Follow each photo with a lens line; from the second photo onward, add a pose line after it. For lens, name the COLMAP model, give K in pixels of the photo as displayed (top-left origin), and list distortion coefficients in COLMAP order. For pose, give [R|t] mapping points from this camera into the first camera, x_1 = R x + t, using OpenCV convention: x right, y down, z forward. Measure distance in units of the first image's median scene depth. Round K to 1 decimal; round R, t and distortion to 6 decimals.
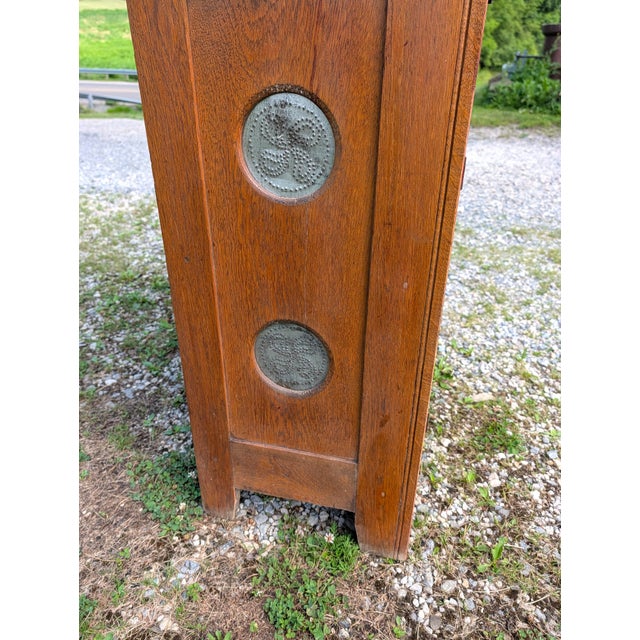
lens RADIAL K [[493.3, 0, 308.4], [0, 493.3, 323.2], [0, 0, 1]] dist [-0.005601, -0.002080]
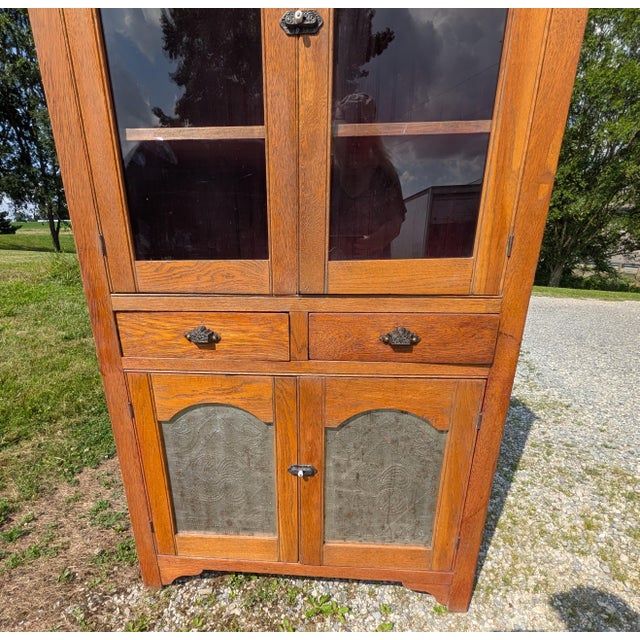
lens RADIAL K [[377.7, 0, 300.1], [0, 377.7, 383.1], [0, 0, 1]] dist [0.001189, -0.000025]
pose [[0.184688, 0.343193, -0.920928, 1.176028], [-0.460959, 0.857834, 0.227237, -0.684092], [0.867990, 0.382542, 0.316630, 0.649947]]
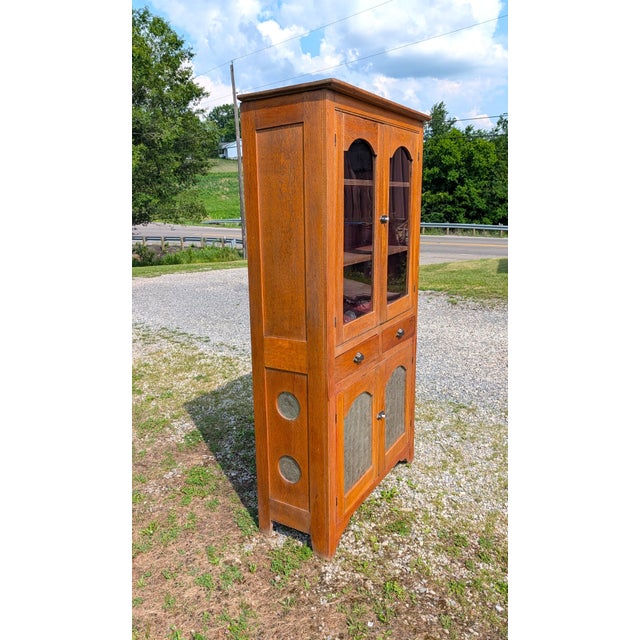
lens RADIAL K [[496.1, 0, 286.7], [0, 496.1, 319.3], [0, 0, 1]] dist [0.007909, -0.001441]
pose [[0.947820, 0.047619, -0.315230, 0.626092], [-0.126463, 0.963820, -0.234646, -0.070501], [0.292651, 0.262267, 0.919549, -1.469292]]
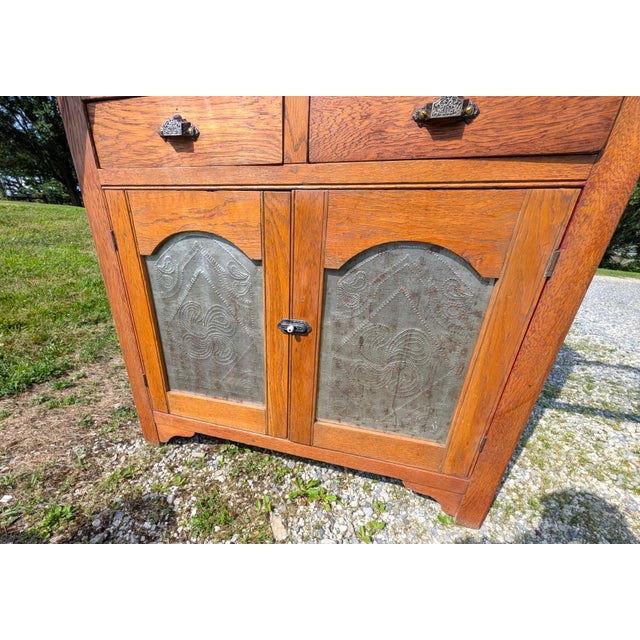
lens RADIAL K [[285.4, 0, 298.2], [0, 285.4, 357.6], [0, 0, 1]] dist [0.002197, 0.000083]
pose [[-0.010838, 0.425017, -0.905120, 0.924436], [-0.498426, 0.782413, 0.373365, -0.440313], [0.866864, 0.455182, 0.203360, 0.980520]]
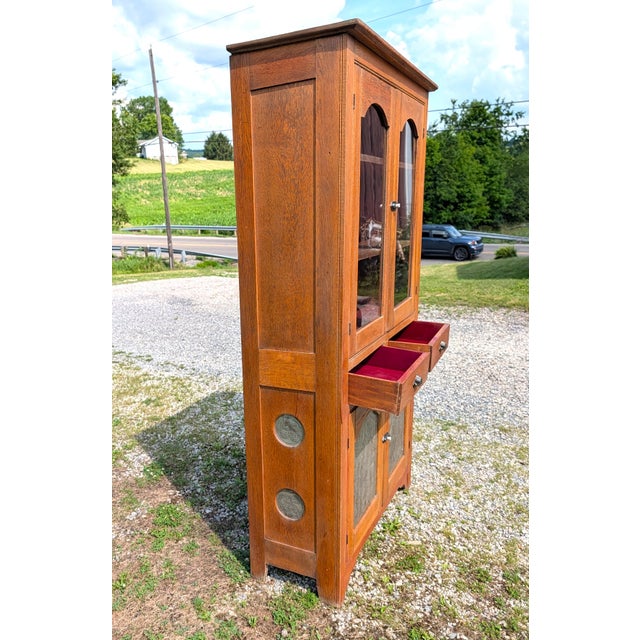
lens RADIAL K [[538.6, 0, 254.9], [0, 538.6, 359.1], [0, 0, 1]] dist [0.003416, 0.000316]
pose [[0.968865, 0.035295, -0.245060, 0.324164], [-0.086081, 0.976058, -0.199750, -0.065782], [0.232142, 0.214626, 0.948707, -1.335852]]
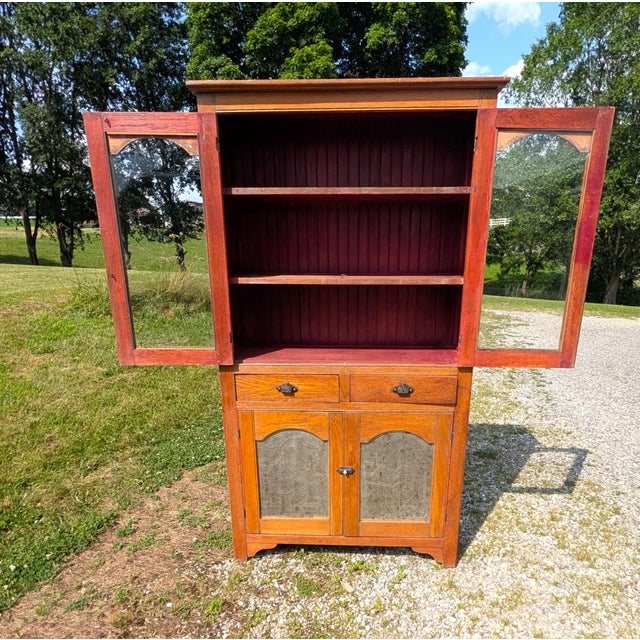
lens RADIAL K [[465.0, 0, 333.8], [0, 465.0, 393.0], [0, 0, 1]] dist [-0.000641, -0.002320]
pose [[0.216050, 0.299381, -0.929351, 2.068635], [-0.458800, 0.871330, 0.174031, -0.867888], [0.861873, 0.388787, 0.325607, 0.240807]]
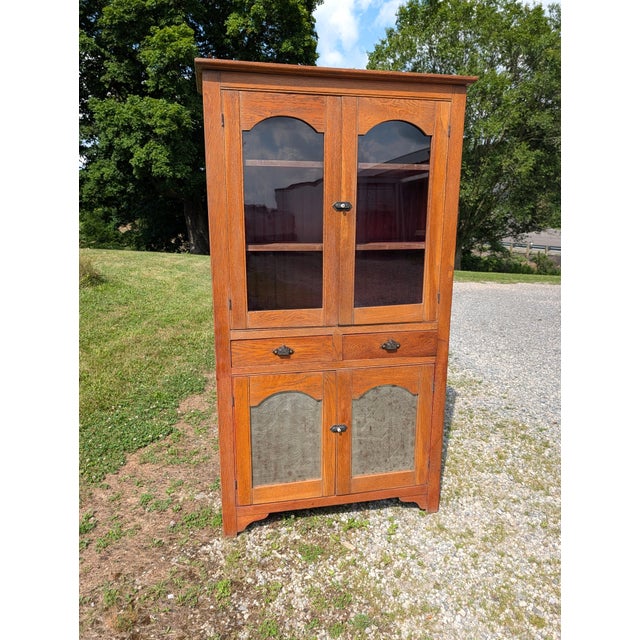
lens RADIAL K [[469.7, 0, 307.9], [0, 469.7, 321.1], [0, 0, 1]] dist [0.010267, -0.000451]
pose [[0.443831, 0.193588, -0.874950, 1.987100], [-0.424160, 0.905466, -0.014821, -0.591904], [0.789369, 0.377697, 0.483986, -0.228466]]
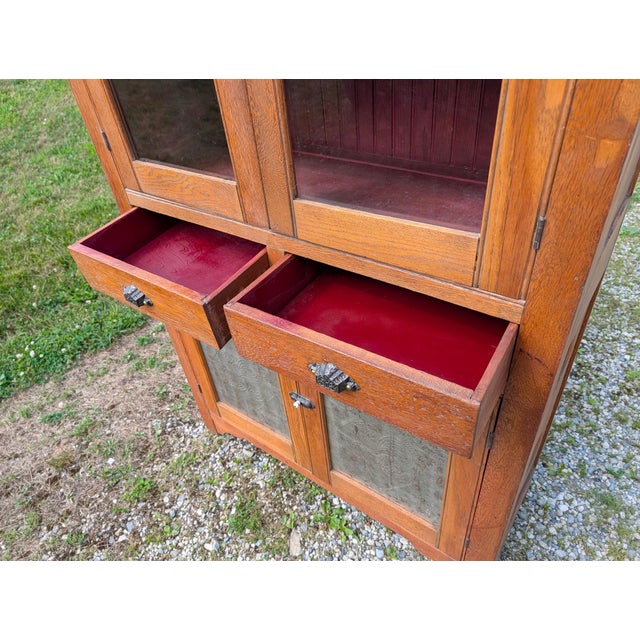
lens RADIAL K [[465.5, 0, 311.2], [0, 465.5, 316.9], [0, 0, 1]] dist [0.002677, 0.000193]
pose [[-0.359053, 0.619948, -0.697671, 0.974576], [-0.346276, 0.605678, 0.716413, -1.202313], [0.866703, 0.498817, -0.002798, 0.991717]]
